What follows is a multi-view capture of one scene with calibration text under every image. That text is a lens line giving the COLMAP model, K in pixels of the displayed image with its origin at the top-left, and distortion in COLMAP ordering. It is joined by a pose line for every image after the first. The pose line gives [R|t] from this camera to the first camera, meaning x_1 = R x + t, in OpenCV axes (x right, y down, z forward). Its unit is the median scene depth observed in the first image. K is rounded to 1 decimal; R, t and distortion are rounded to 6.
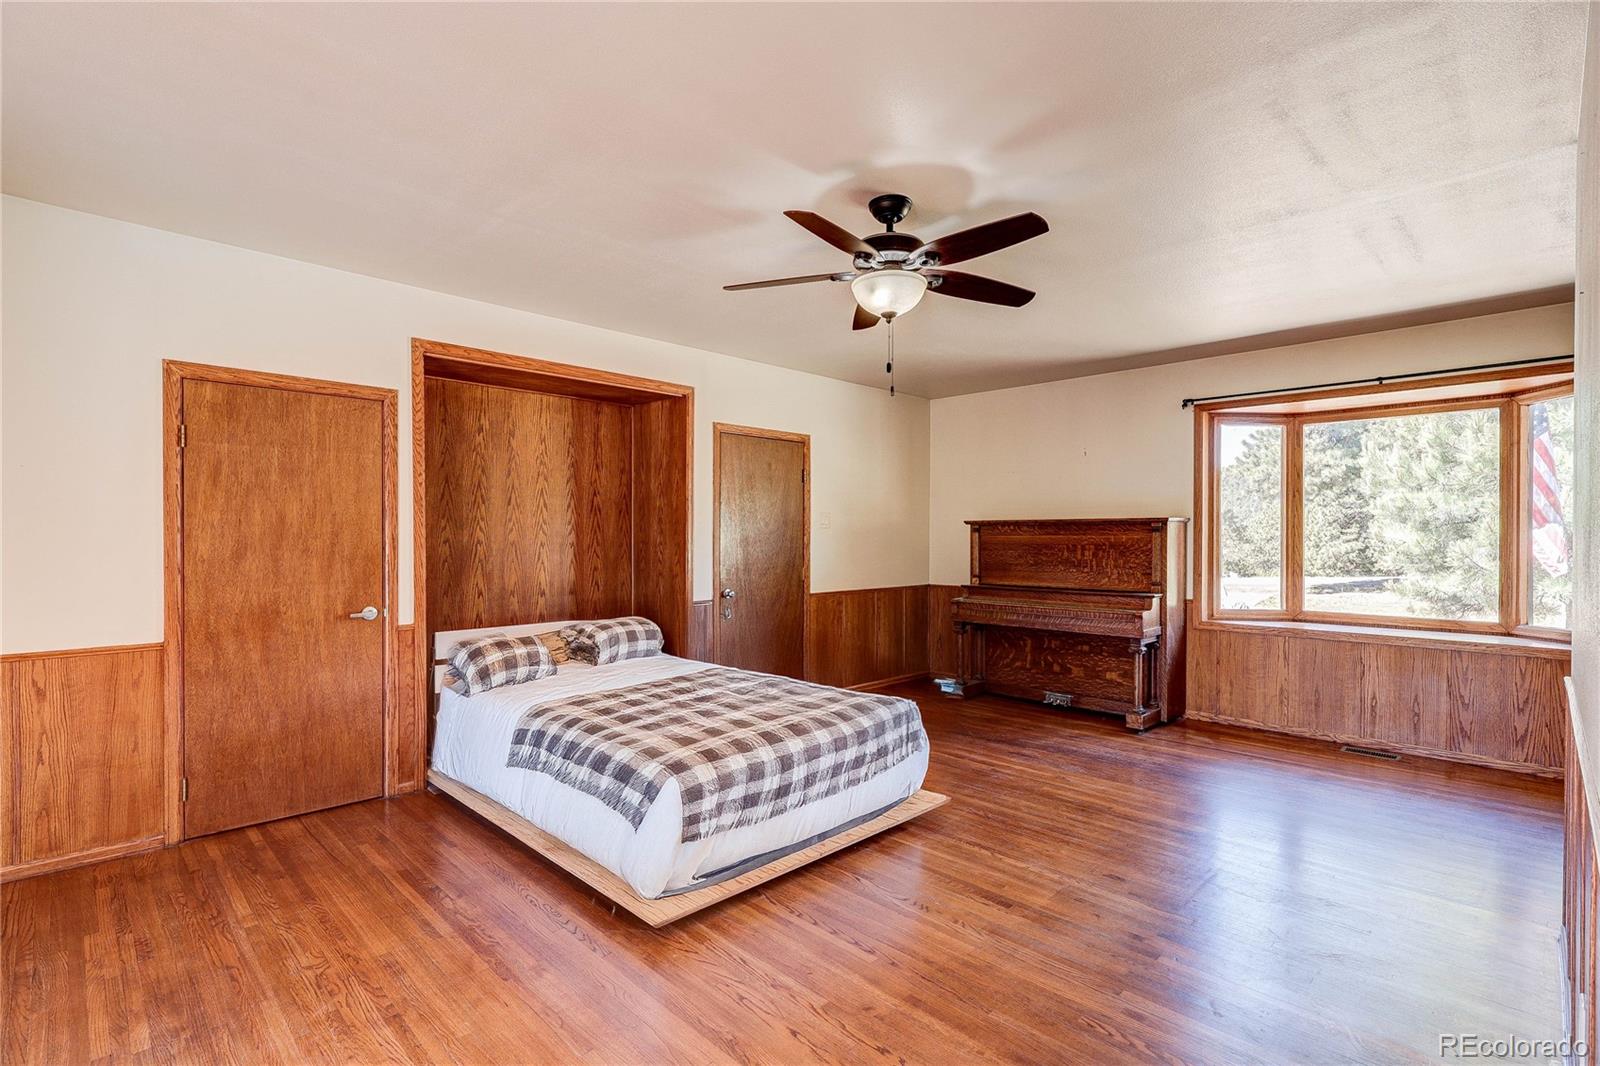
lens RADIAL K [[742.0, 0, 802.3], [0, 742.0, 538.2], [0, 0, 1]] dist [-0.010062, 0.002762]
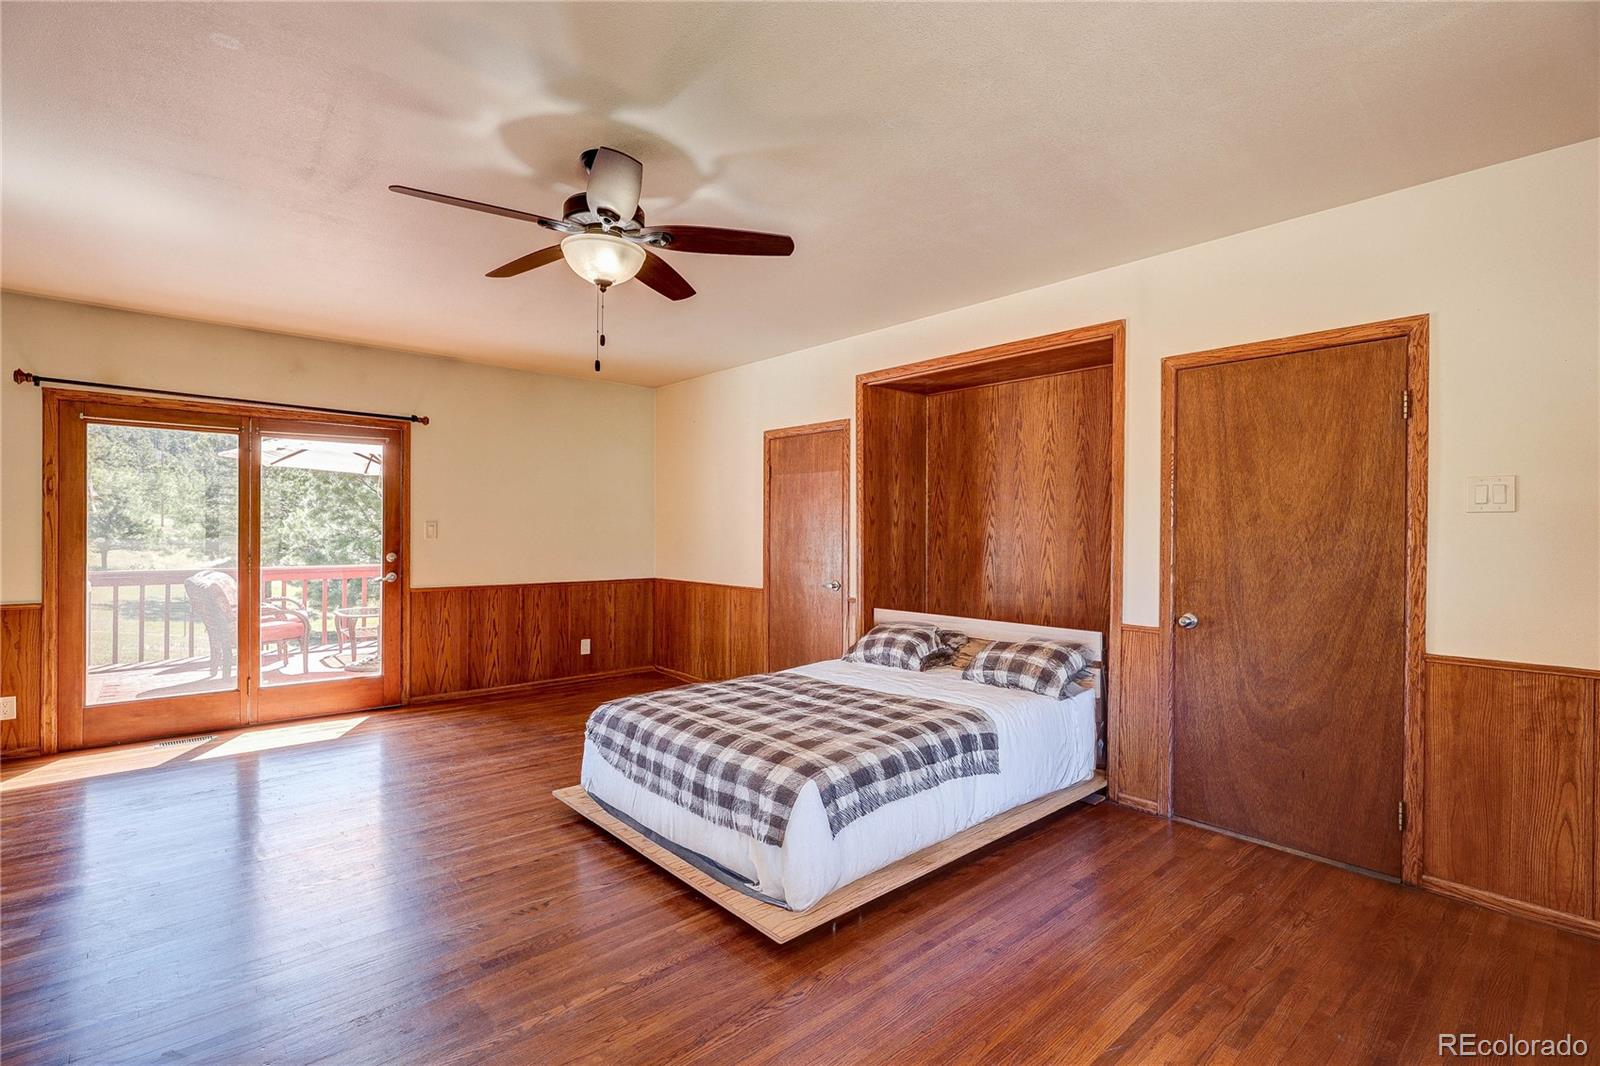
lens RADIAL K [[742.0, 0, 800.3], [0, 742.0, 531.7], [0, 0, 1]] dist [-0.010062, 0.002762]
pose [[-0.056319, -0.002696, -0.998409, 0.611998], [-0.009186, 0.999955, -0.002182, 0.003327], [0.998371, 0.009048, -0.056341, 0.781952]]
